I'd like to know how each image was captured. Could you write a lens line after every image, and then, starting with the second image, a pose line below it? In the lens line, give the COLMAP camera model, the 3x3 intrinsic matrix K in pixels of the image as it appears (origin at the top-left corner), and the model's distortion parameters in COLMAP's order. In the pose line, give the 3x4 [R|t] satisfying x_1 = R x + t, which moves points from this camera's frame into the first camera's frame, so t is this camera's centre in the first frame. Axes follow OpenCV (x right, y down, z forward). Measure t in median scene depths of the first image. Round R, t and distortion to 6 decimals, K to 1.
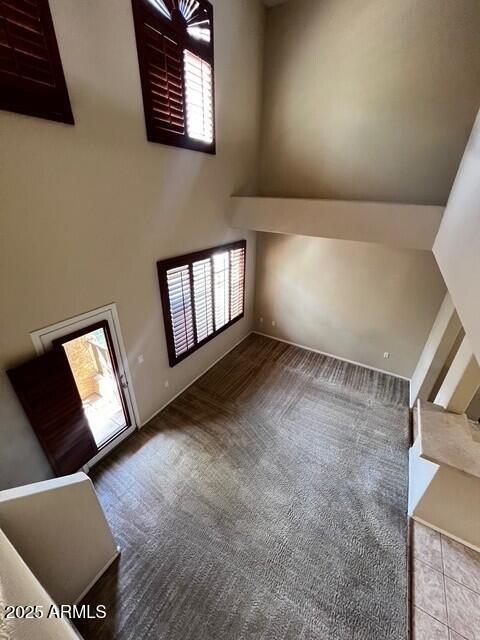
lens RADIAL K [[255.5, 0, 241.4], [0, 255.5, 320.8], [0, 0, 1]] dist [-0.004269, 0.000045]
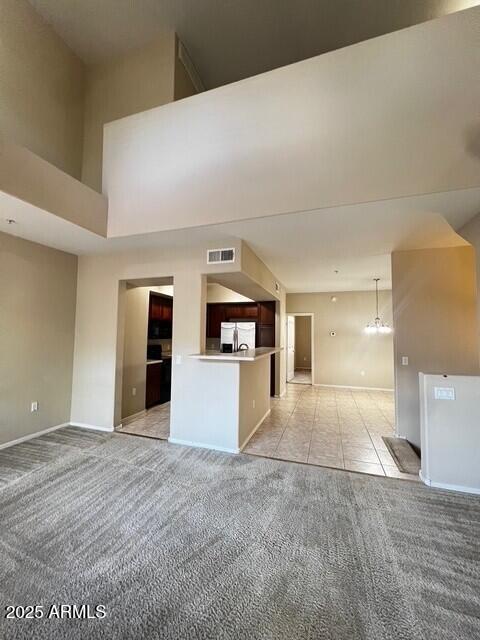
lens RADIAL K [[255.5, 0, 244.1], [0, 255.5, 323.3], [0, 0, 1]] dist [-0.004269, 0.000045]
pose [[-0.225706, 0.020602, 0.973978, -0.326860], [0.418240, 0.905000, 0.077778, 0.166150], [-0.879848, 0.424912, -0.212881, 0.808617]]
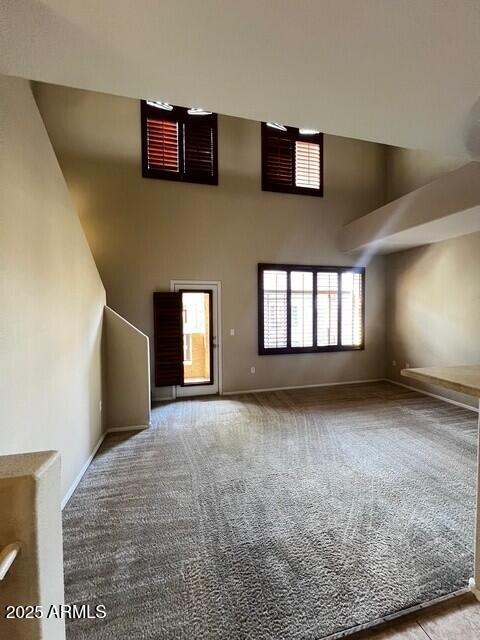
lens RADIAL K [[255.5, 0, 240.5], [0, 255.5, 321.5], [0, 0, 1]] dist [-0.004269, 0.000045]
pose [[0.704997, 0.000017, -0.709210, 0.571012], [-0.296006, 0.908742, -0.294226, 0.478133], [0.644484, 0.417359, 0.640665, 0.166802]]
